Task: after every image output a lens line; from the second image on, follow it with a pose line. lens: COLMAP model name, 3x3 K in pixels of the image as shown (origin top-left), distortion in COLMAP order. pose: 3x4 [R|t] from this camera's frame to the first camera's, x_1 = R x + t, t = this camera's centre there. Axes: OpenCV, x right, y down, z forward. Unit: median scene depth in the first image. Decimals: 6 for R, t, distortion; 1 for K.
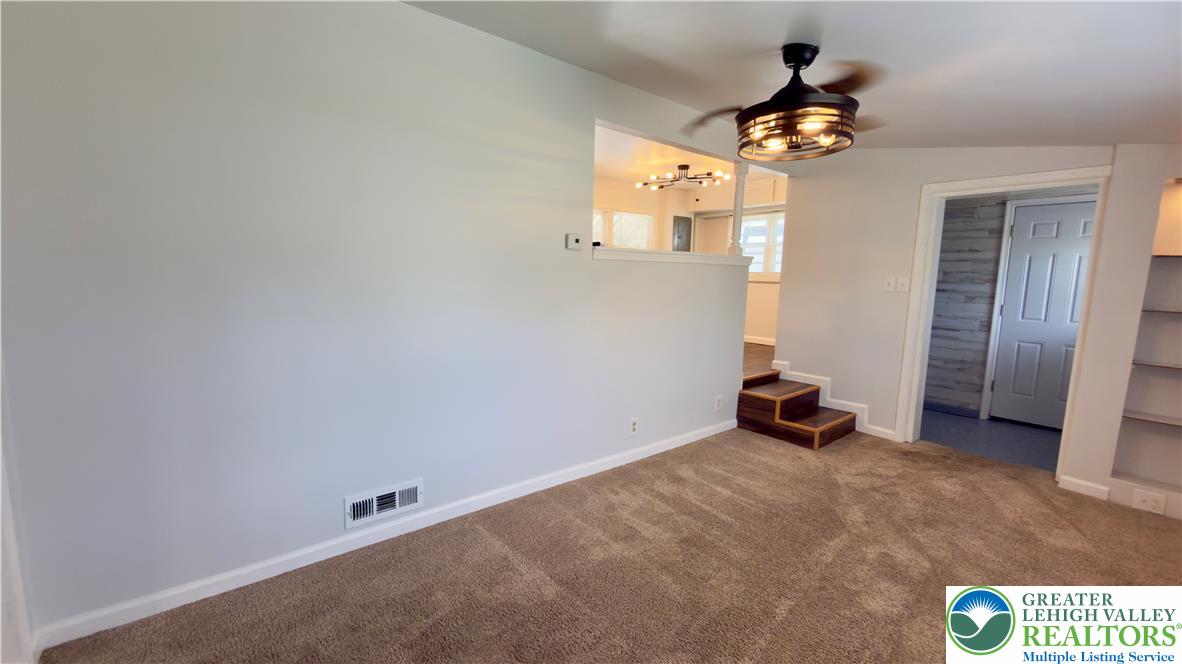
lens RADIAL K [[473.3, 0, 591.2], [0, 473.3, 329.6], [0, 0, 1]] dist [0.000690, -0.000150]
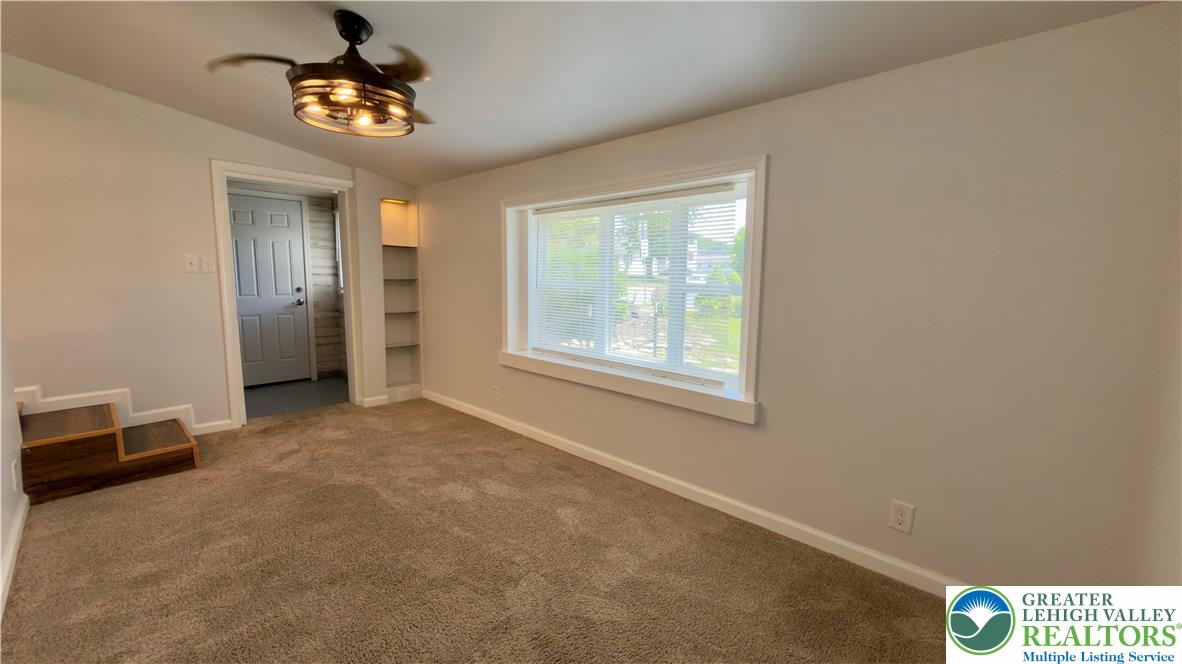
lens RADIAL K [[473.3, 0, 591.4], [0, 473.3, 332.5], [0, 0, 1]] dist [0.000690, -0.000150]
pose [[-0.128937, -0.141222, 0.981546, -0.418053], [0.105623, 0.982221, 0.155194, -0.031924], [-0.986012, 0.123684, -0.111728, 0.428791]]
